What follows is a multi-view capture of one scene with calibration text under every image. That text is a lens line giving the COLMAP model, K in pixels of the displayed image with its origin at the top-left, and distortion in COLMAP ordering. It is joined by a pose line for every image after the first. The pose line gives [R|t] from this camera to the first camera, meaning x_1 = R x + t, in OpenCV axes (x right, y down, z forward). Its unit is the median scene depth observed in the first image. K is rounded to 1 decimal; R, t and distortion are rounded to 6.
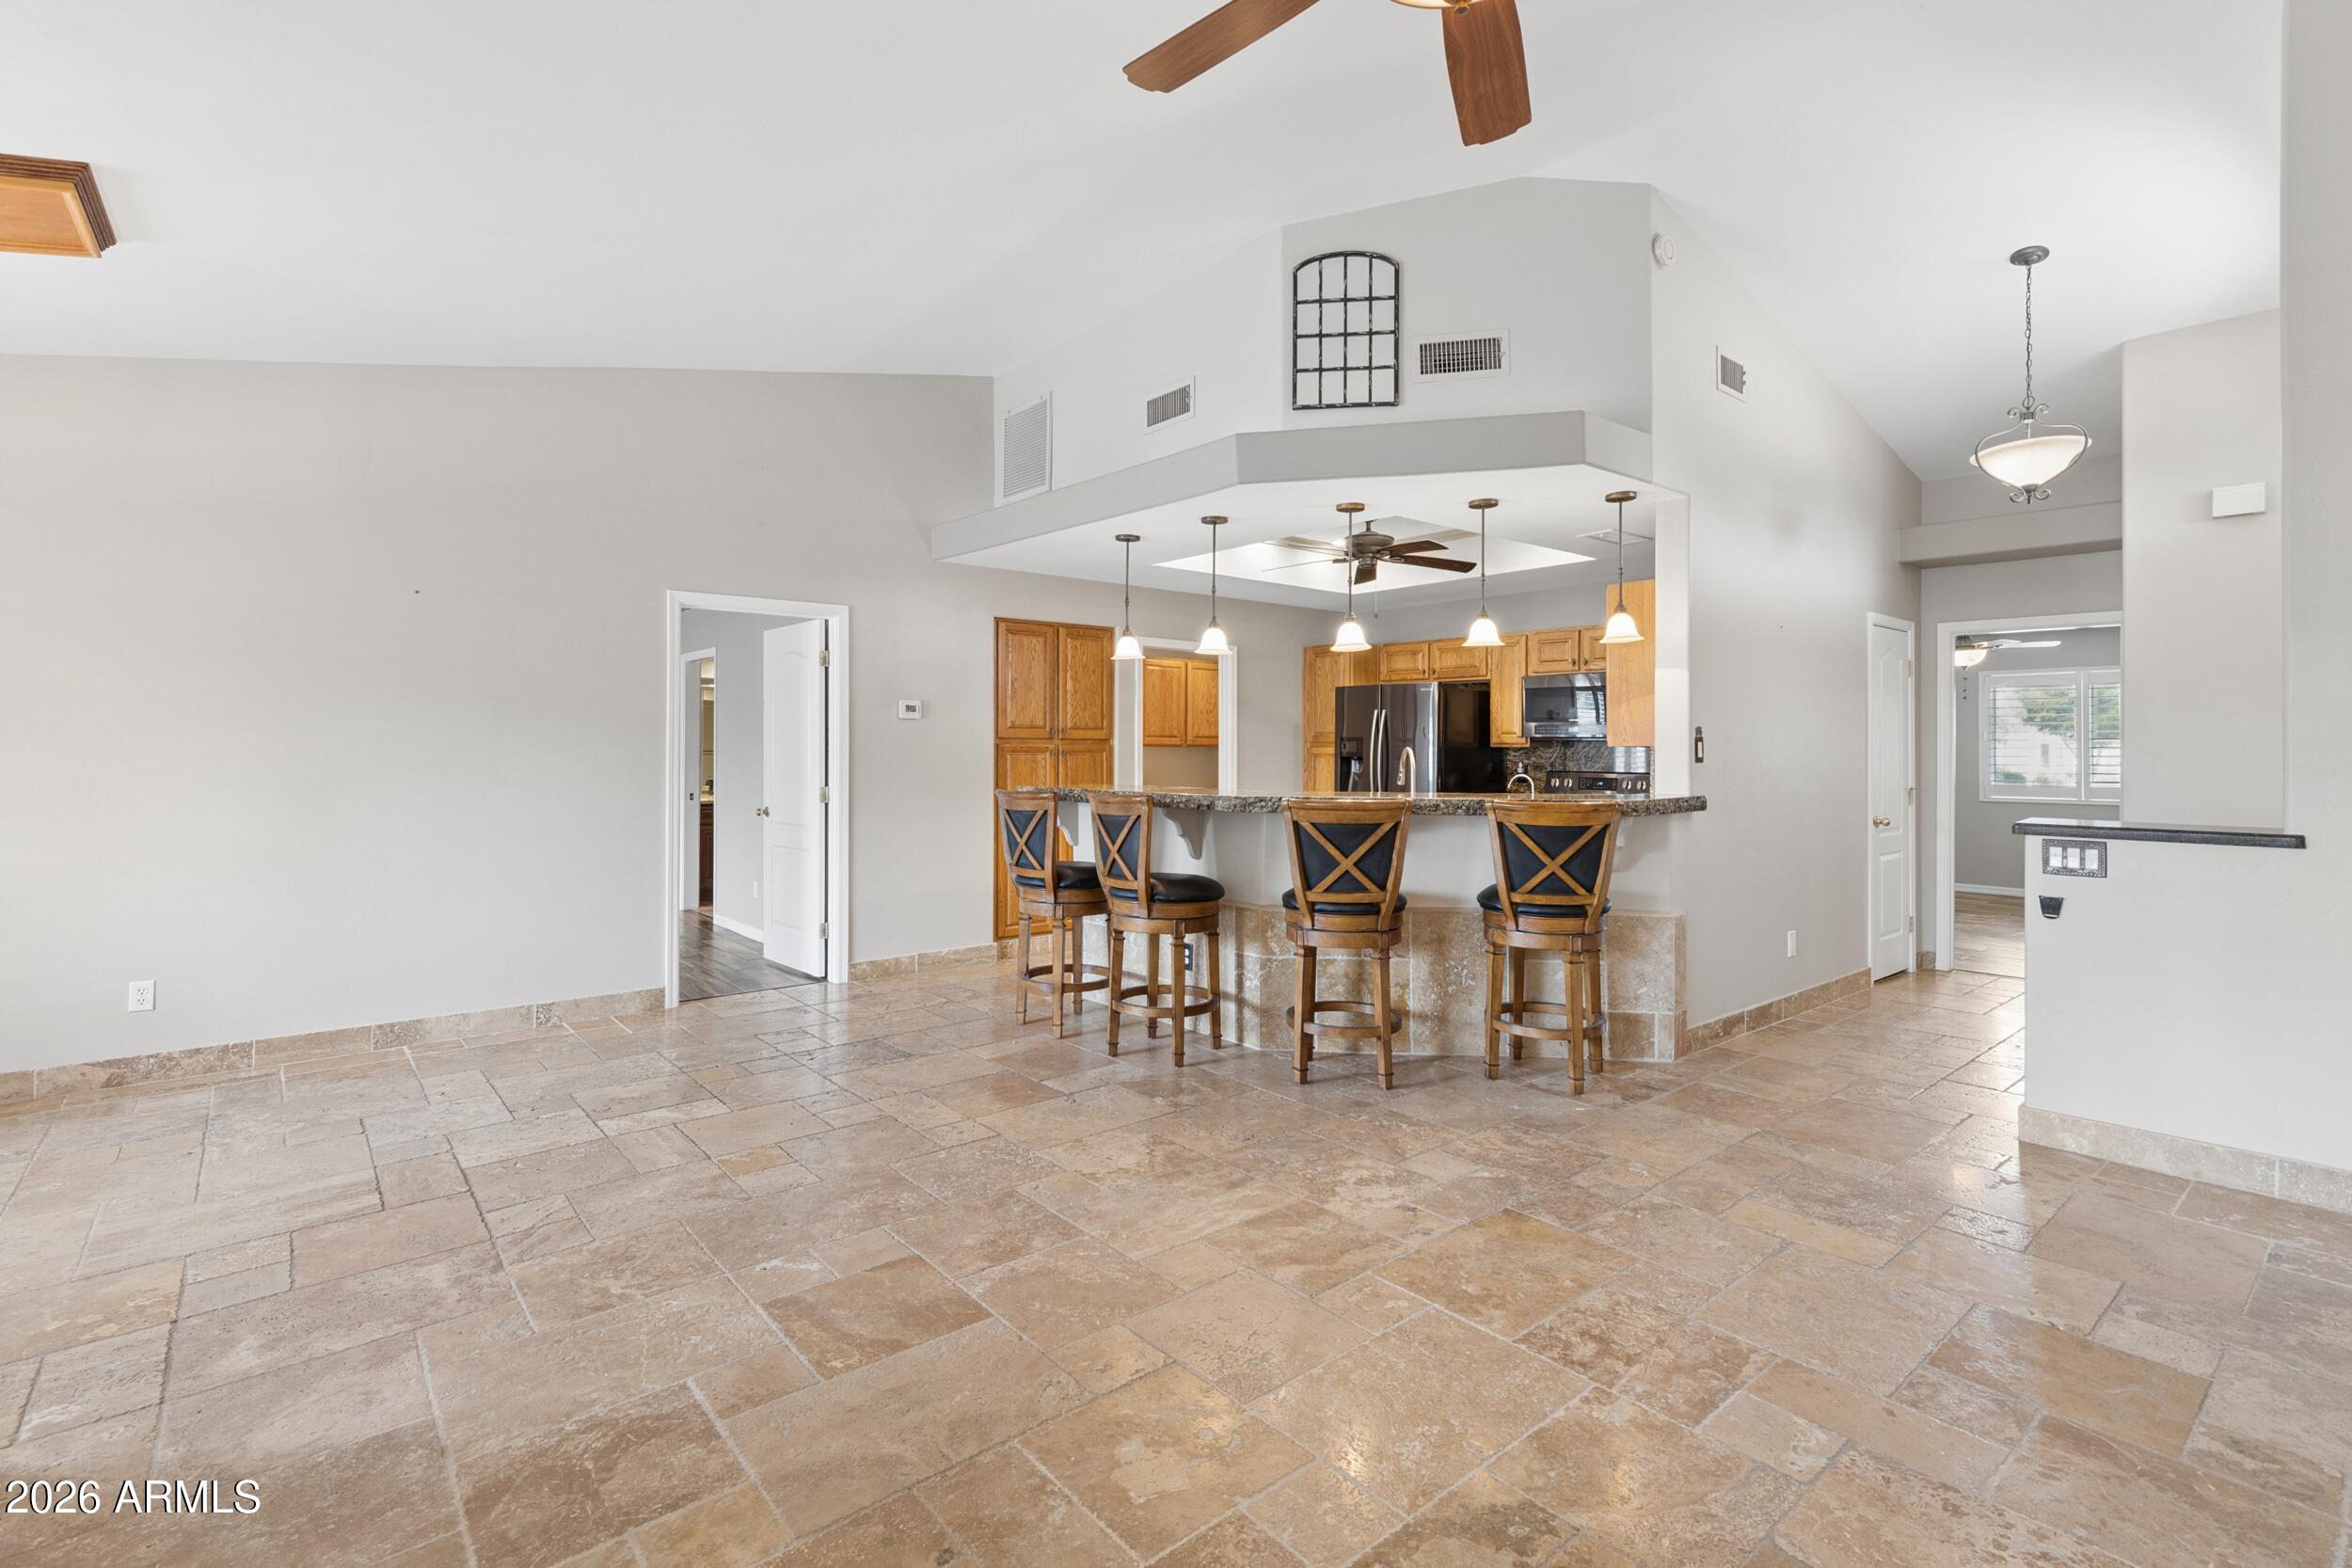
lens RADIAL K [[1082.5, 0, 1187.2], [0, 1082.5, 739.7], [0, 0, 1]] dist [0.006960, 0.000294]
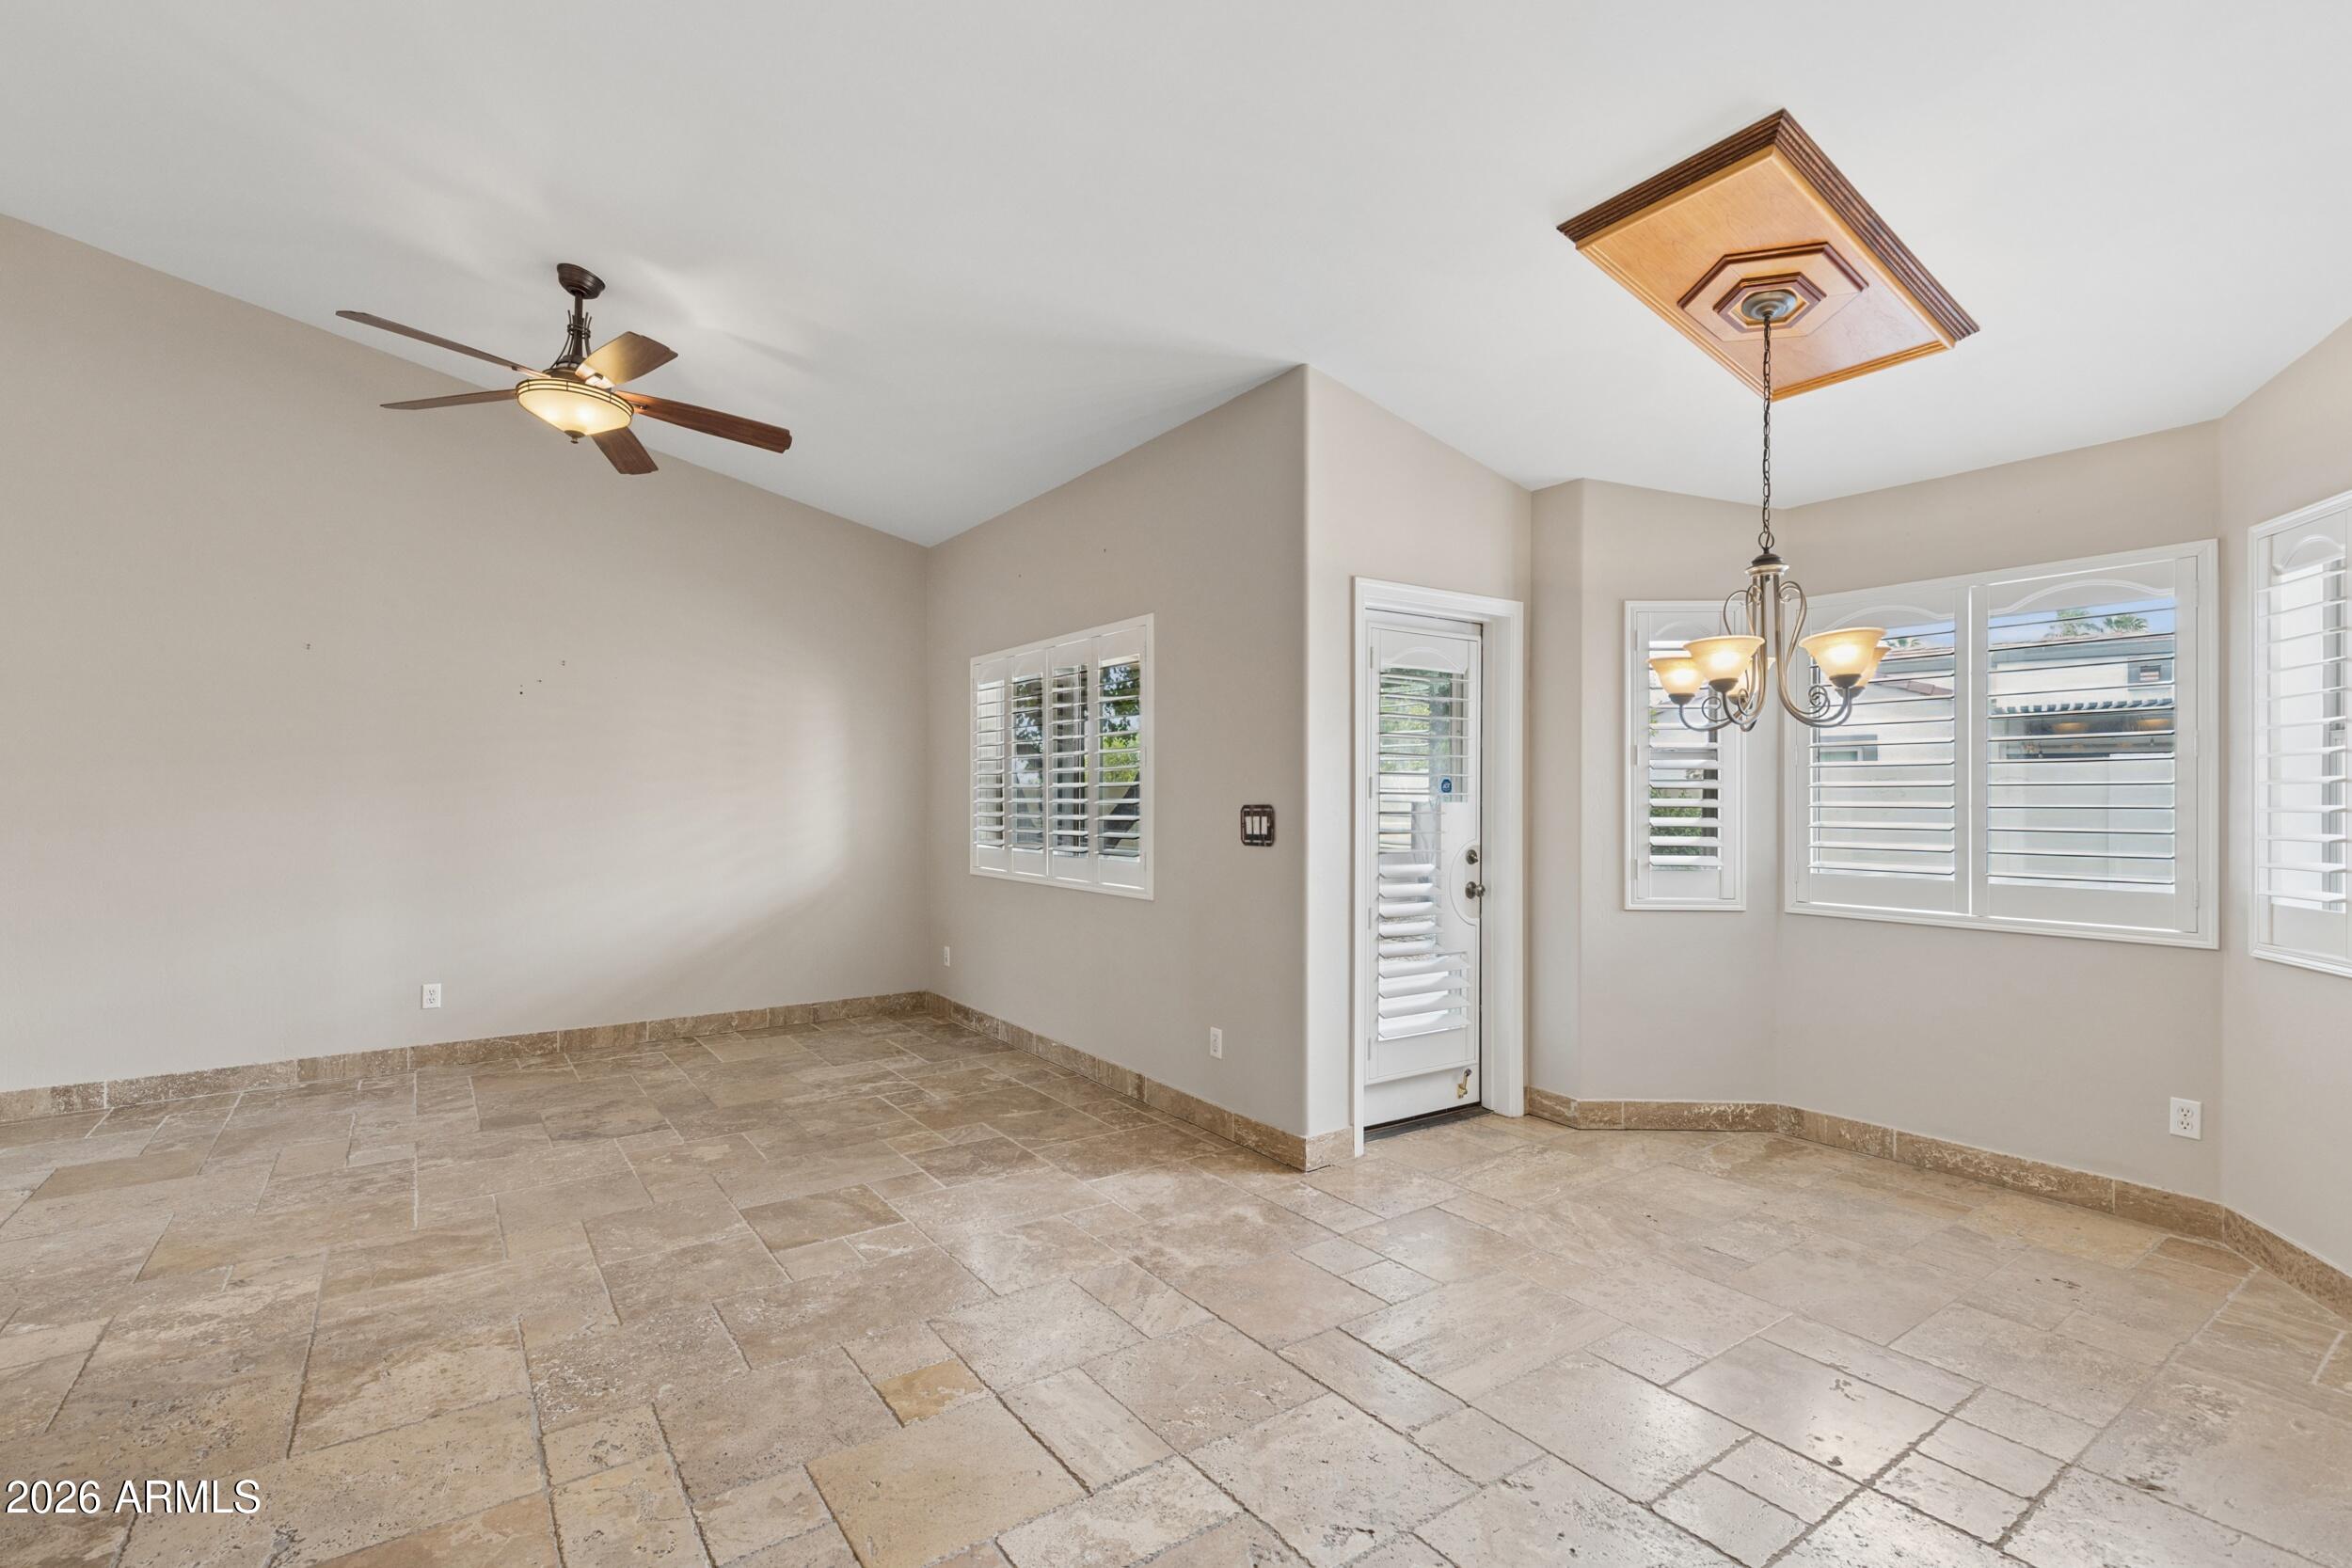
lens RADIAL K [[1065.2, 0, 1183.3], [0, 1065.2, 801.8], [0, 0, 1]] dist [0.005434, -0.000112]
pose [[-0.996671, -0.004452, 0.081402, -0.499248], [-0.004987, 0.999967, -0.006375, 0.013351], [-0.081371, -0.006759, -0.996661, 1.359717]]
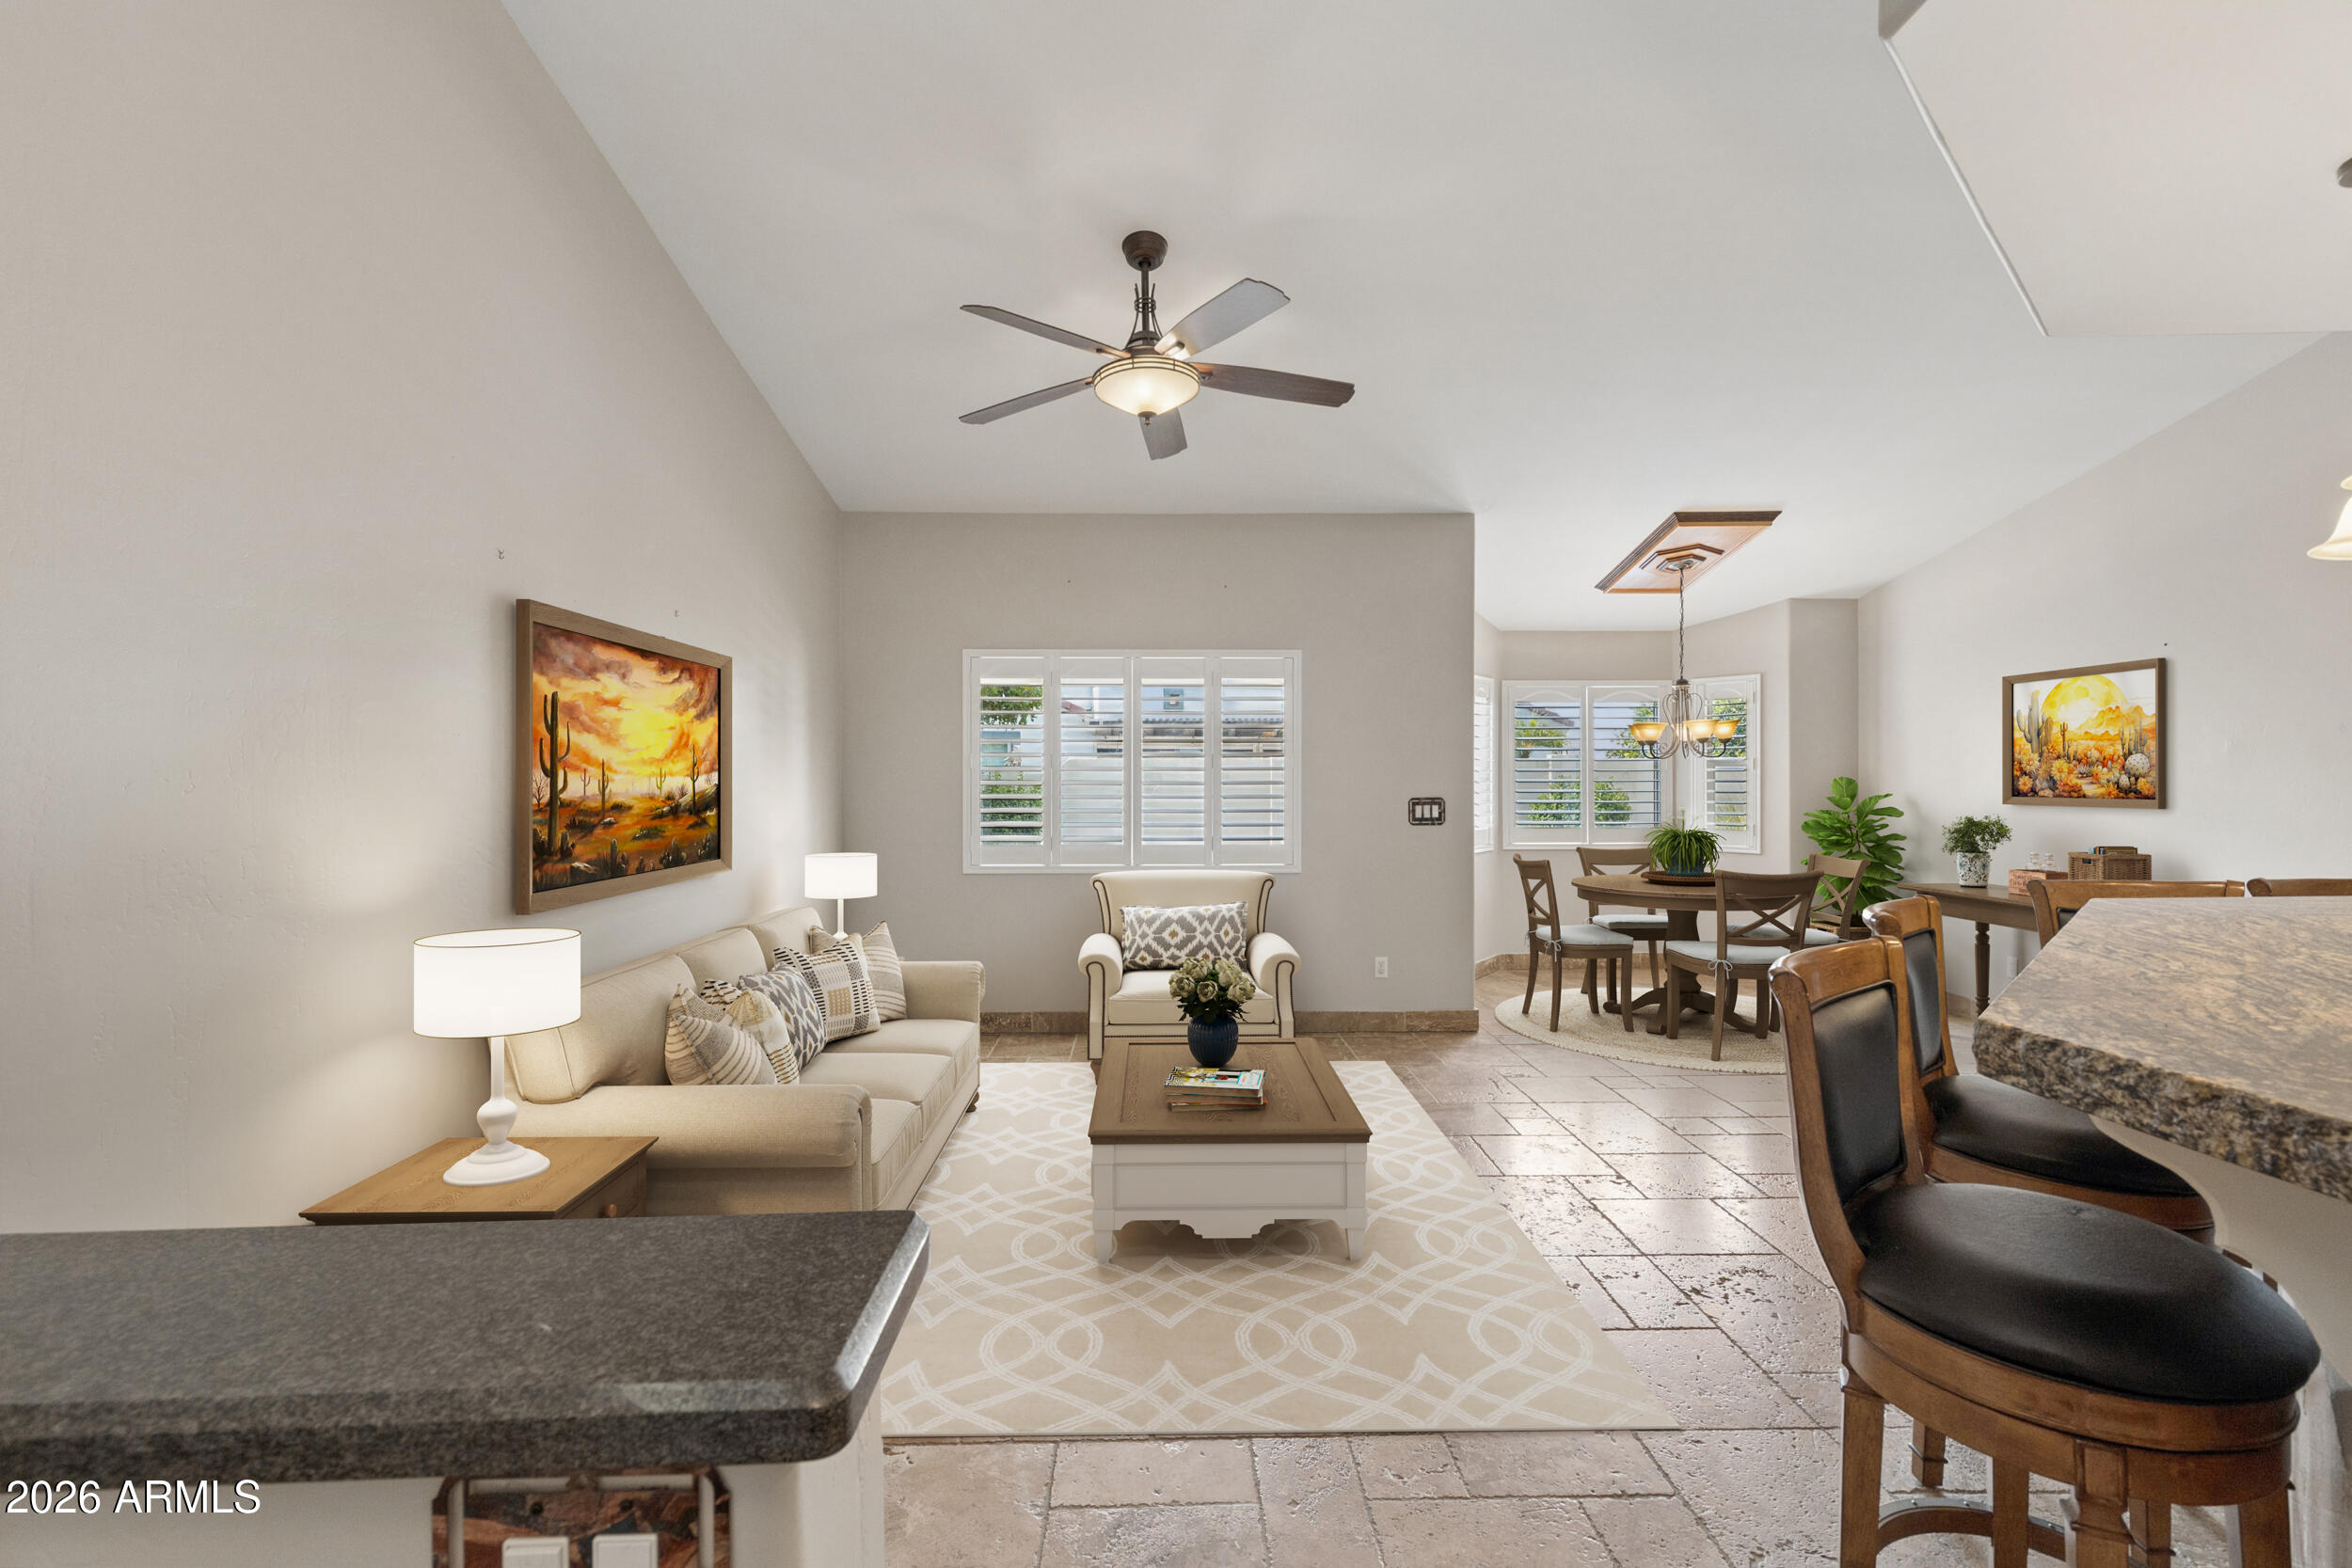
lens RADIAL K [[1082.0, 0, 1180.6], [0, 1082.0, 797.6], [0, 0, 1]] dist [0.042006, -0.000535]
pose [[-0.628955, 0.009064, -0.777389, 0.812937], [0.009653, 0.999946, 0.003850, 0.001049], [0.777382, -0.005083, -0.629008, 1.060715]]
